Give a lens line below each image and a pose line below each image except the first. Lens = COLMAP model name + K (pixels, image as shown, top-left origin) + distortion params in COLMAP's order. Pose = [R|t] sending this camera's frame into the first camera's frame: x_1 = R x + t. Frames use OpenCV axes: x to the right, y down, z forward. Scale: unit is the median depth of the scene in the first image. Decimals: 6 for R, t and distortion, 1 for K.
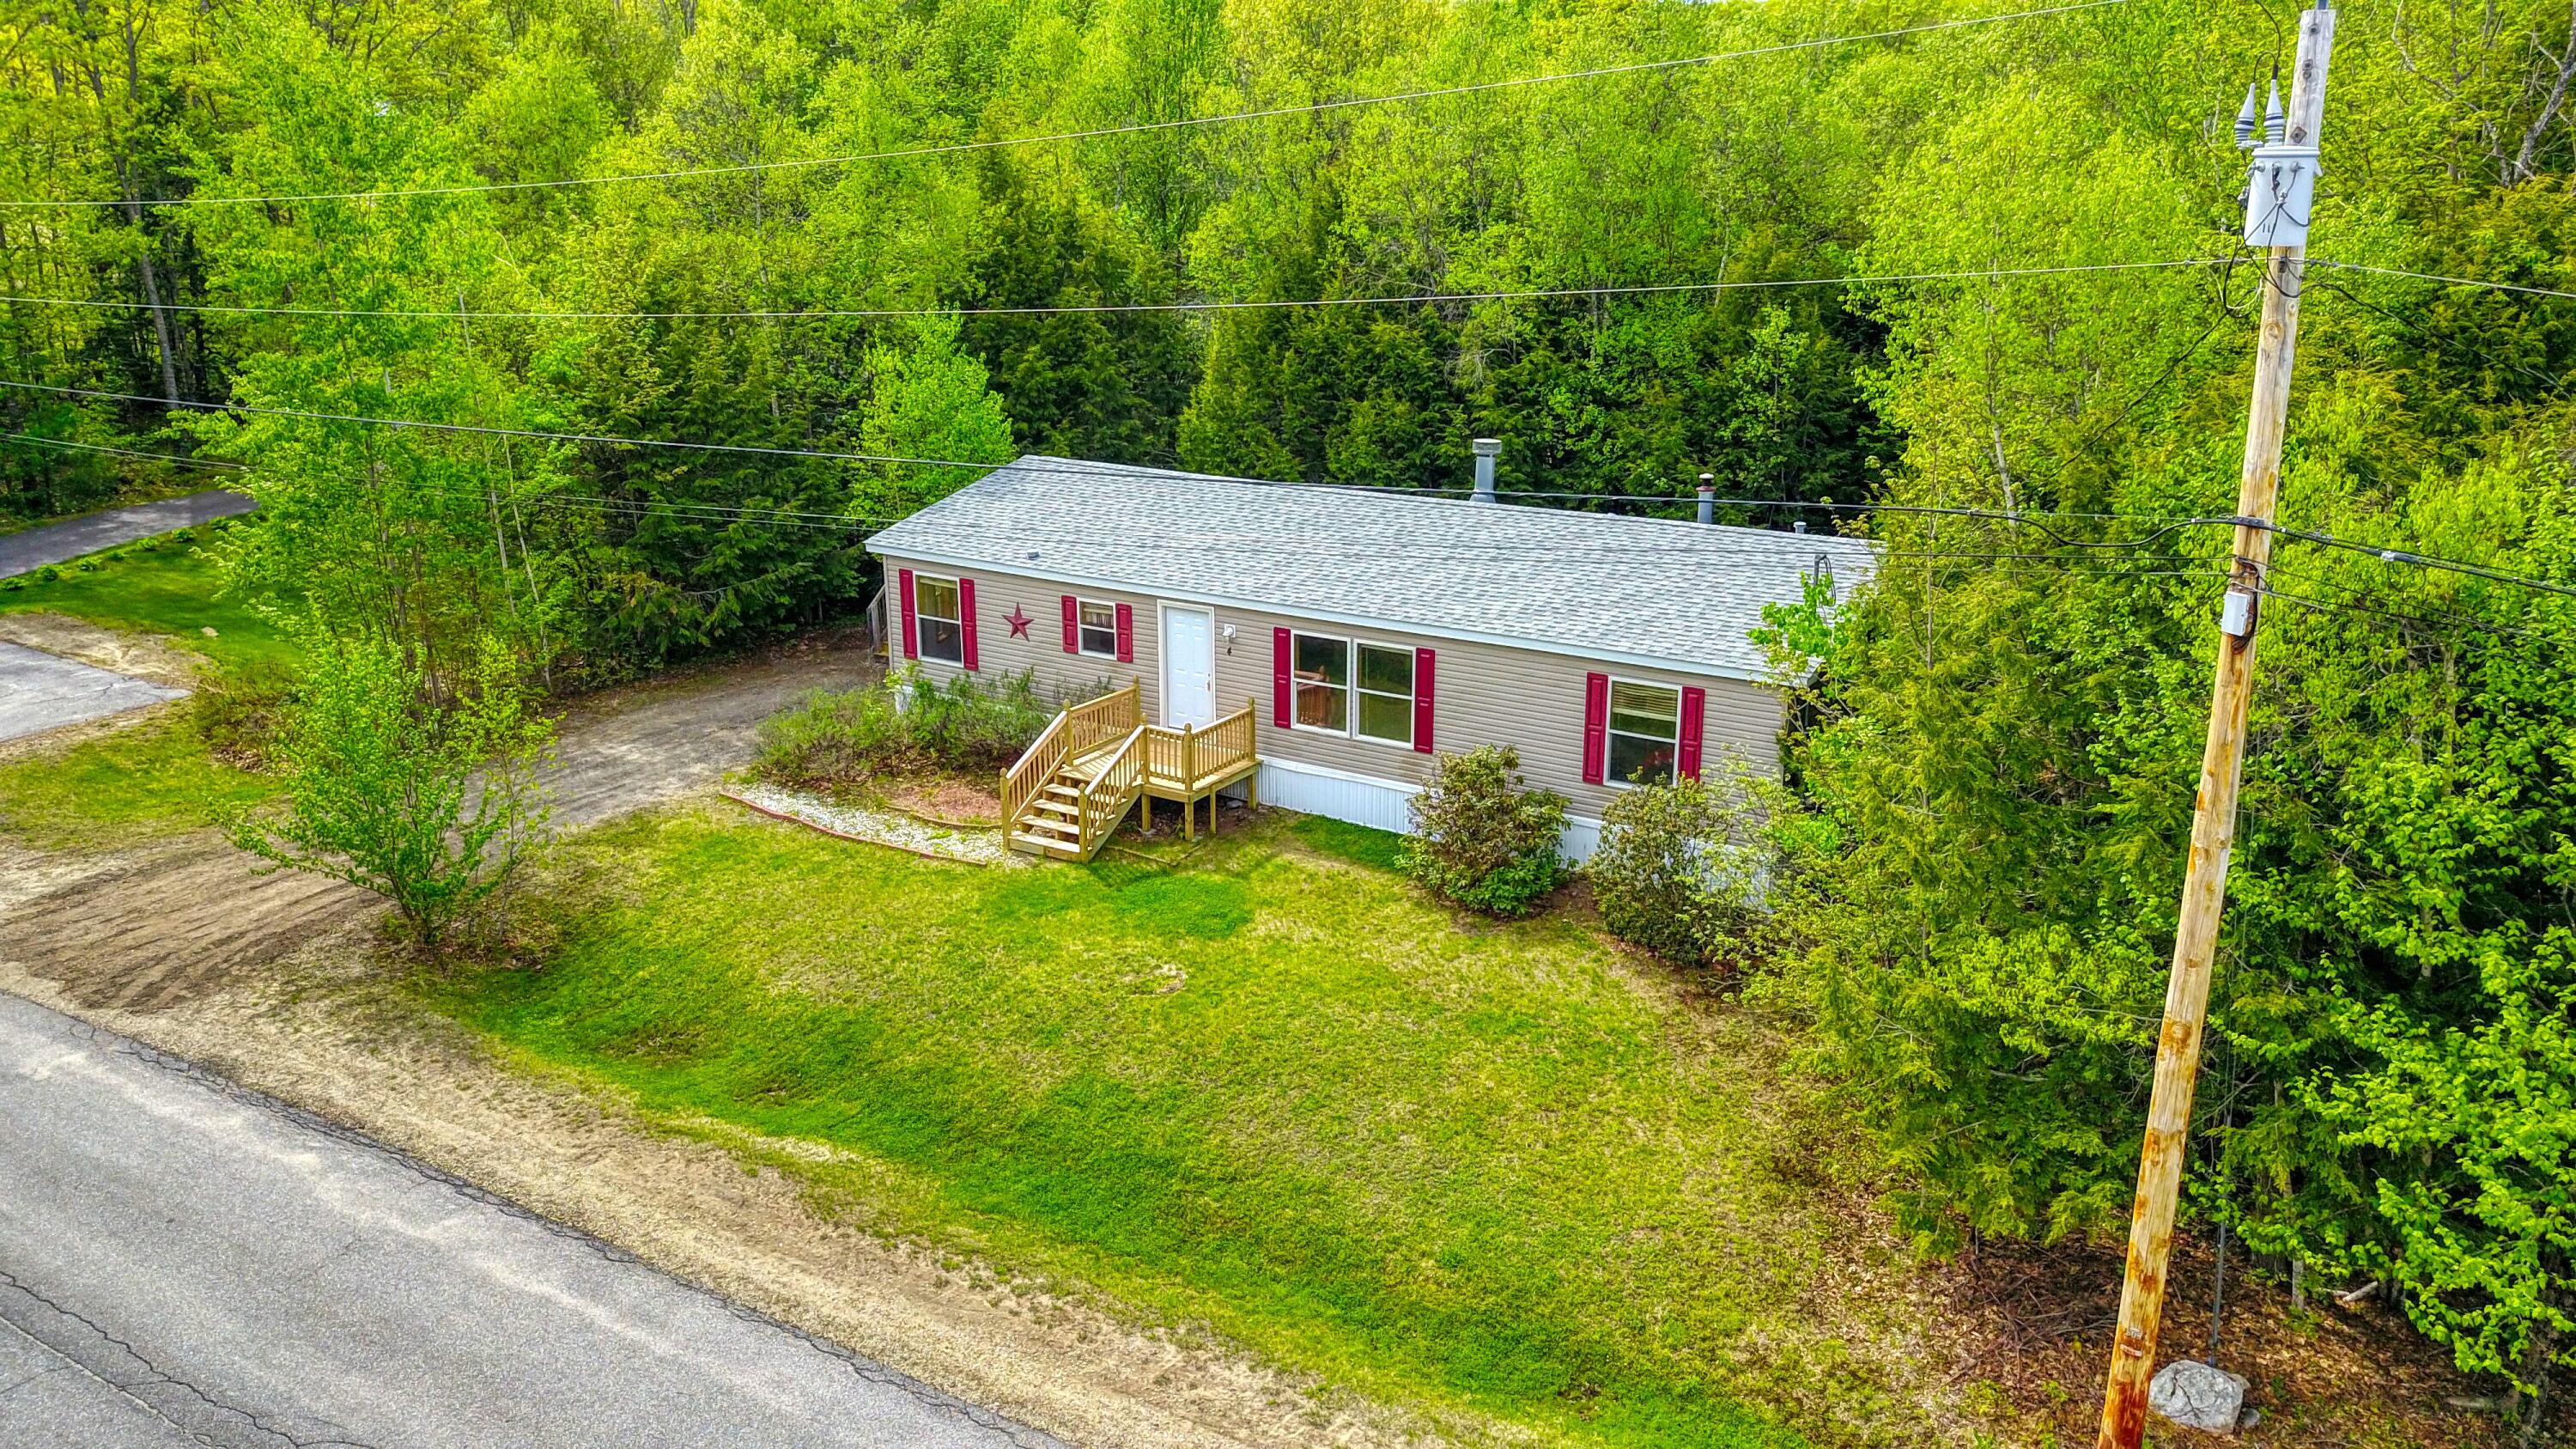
lens RADIAL K [[1971.3, 0, 1273.6], [0, 1971.3, 799.5], [0, 0, 1]] dist [0.063558, -0.171613]
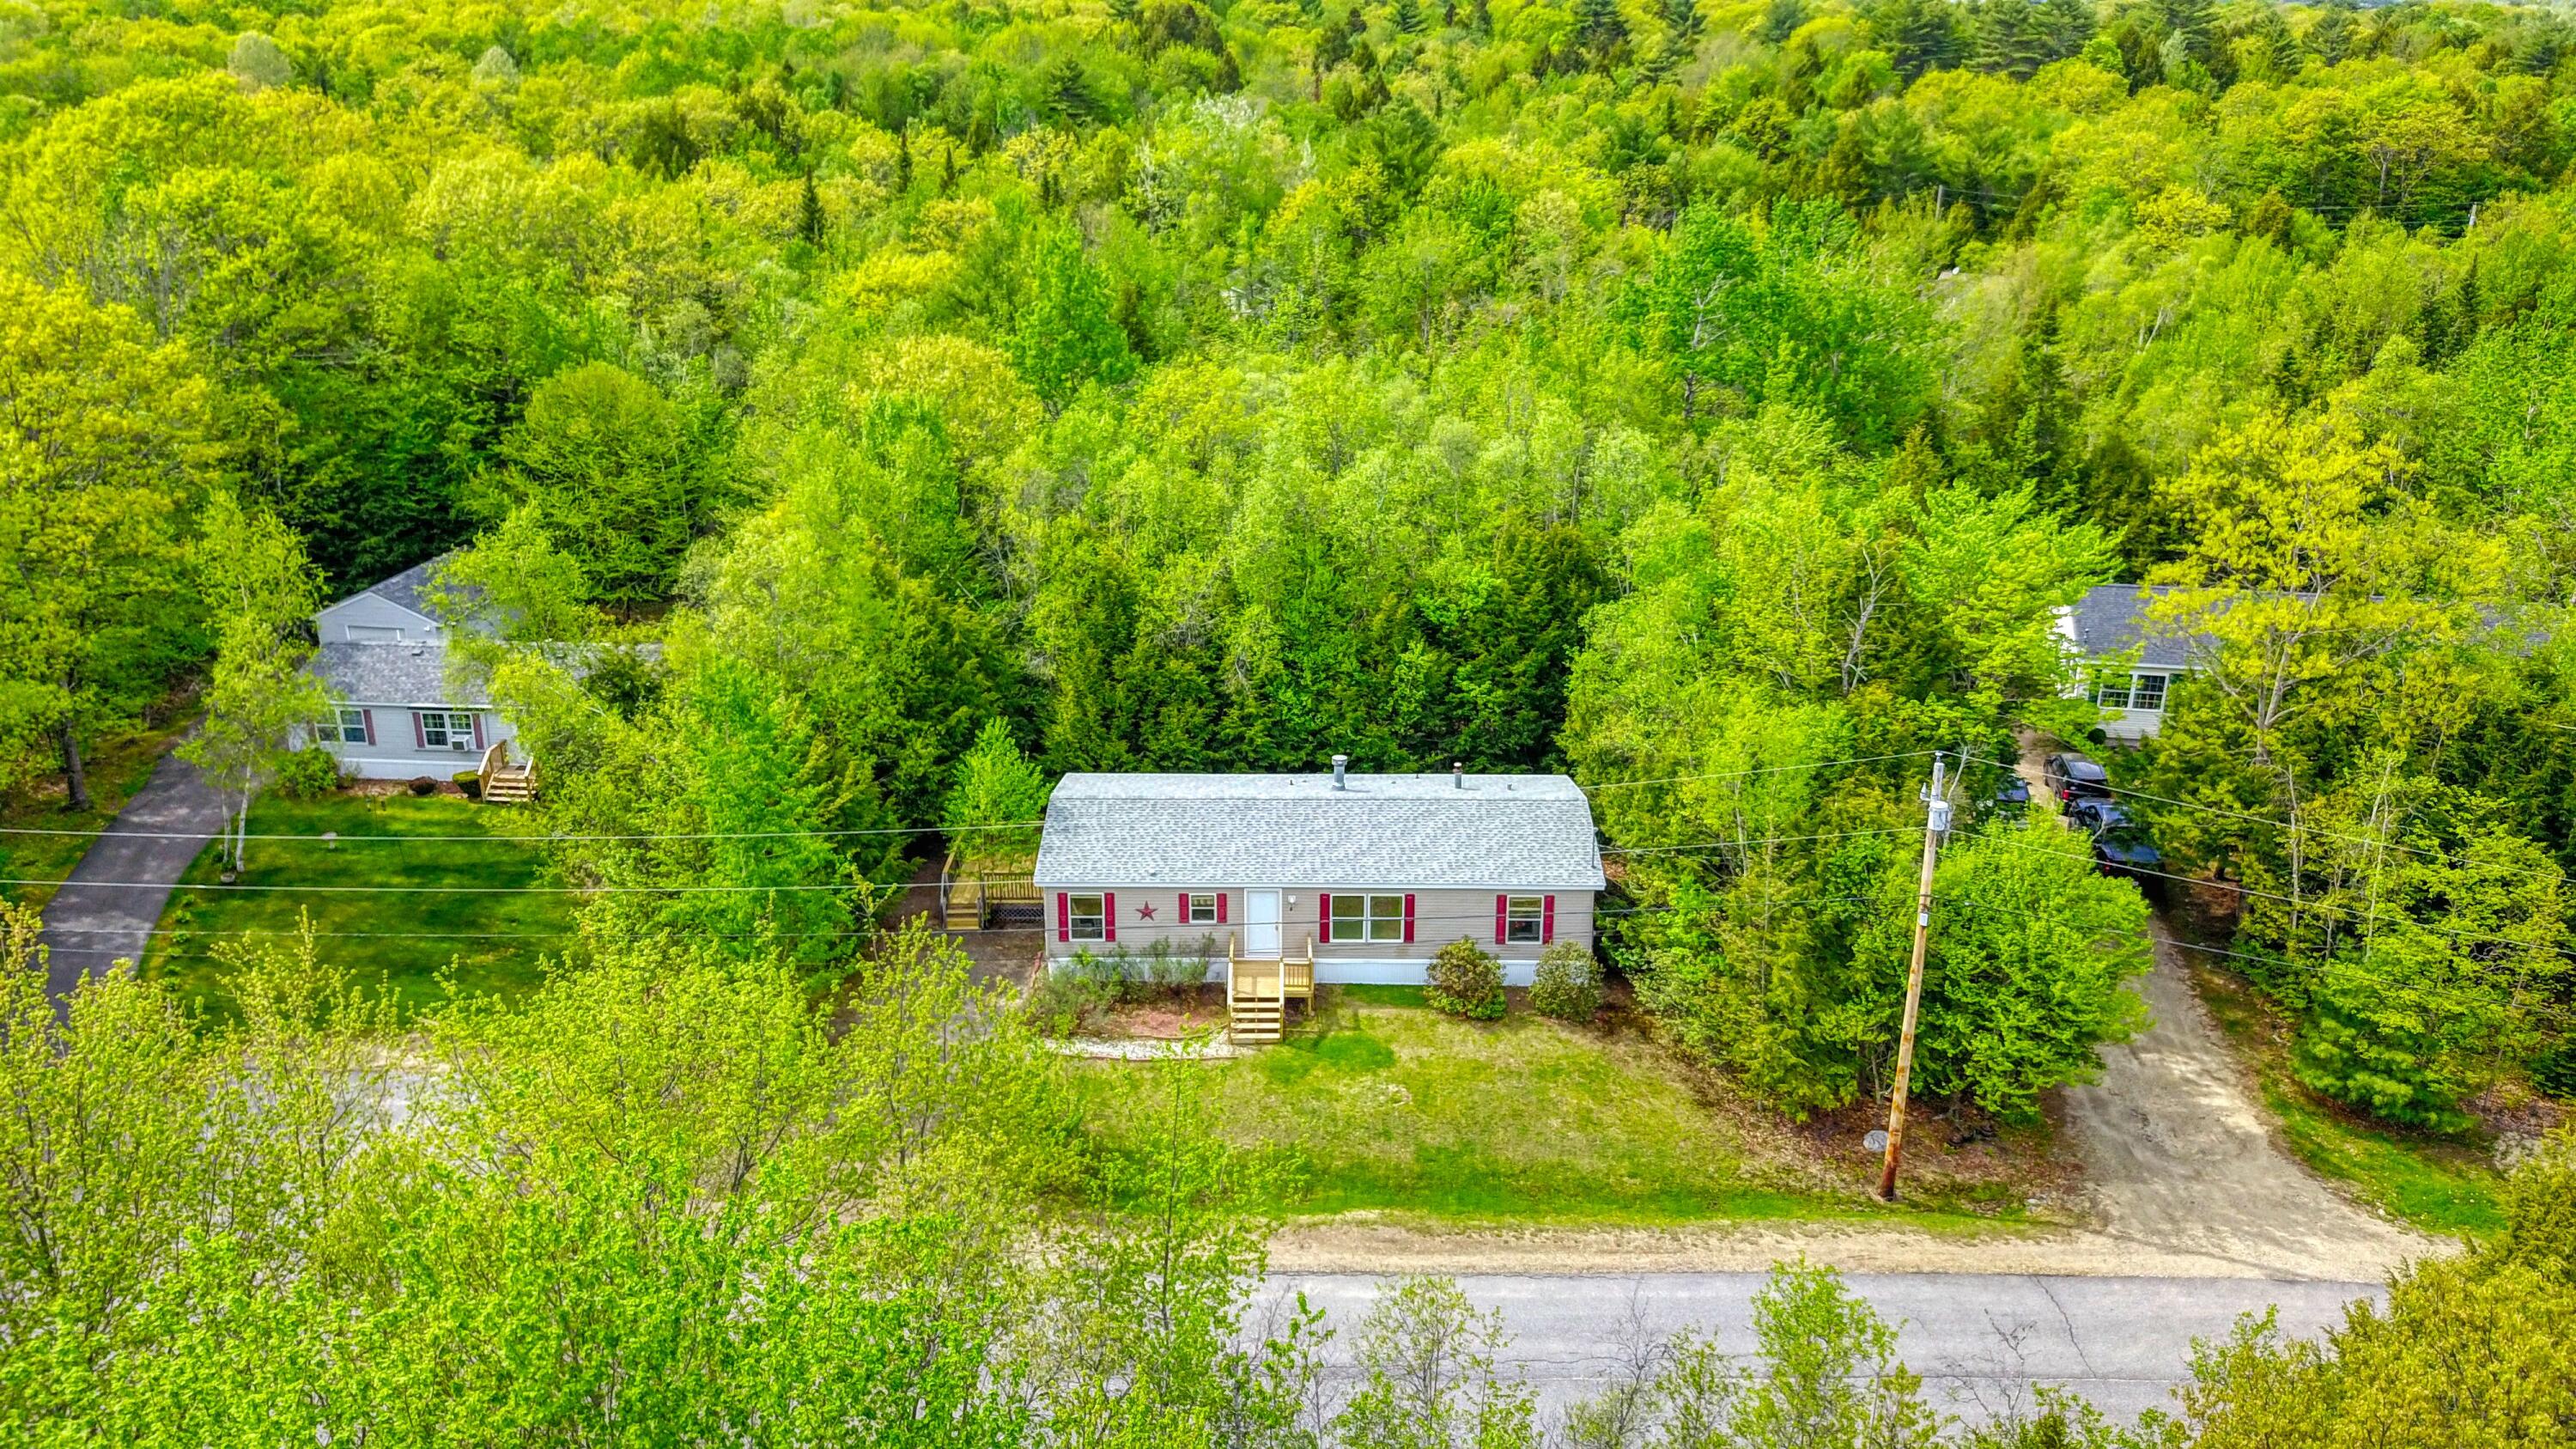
lens RADIAL K [[2076.5, 0, 1253.4], [0, 2076.5, 544.5], [0, 0, 1]] dist [-0.007451, 0.004414]
pose [[0.844957, -0.139860, 0.516223, -1.077022], [0.170051, 0.985370, -0.011376, -0.420704], [-0.507080, 0.097397, 0.856379, -0.761685]]
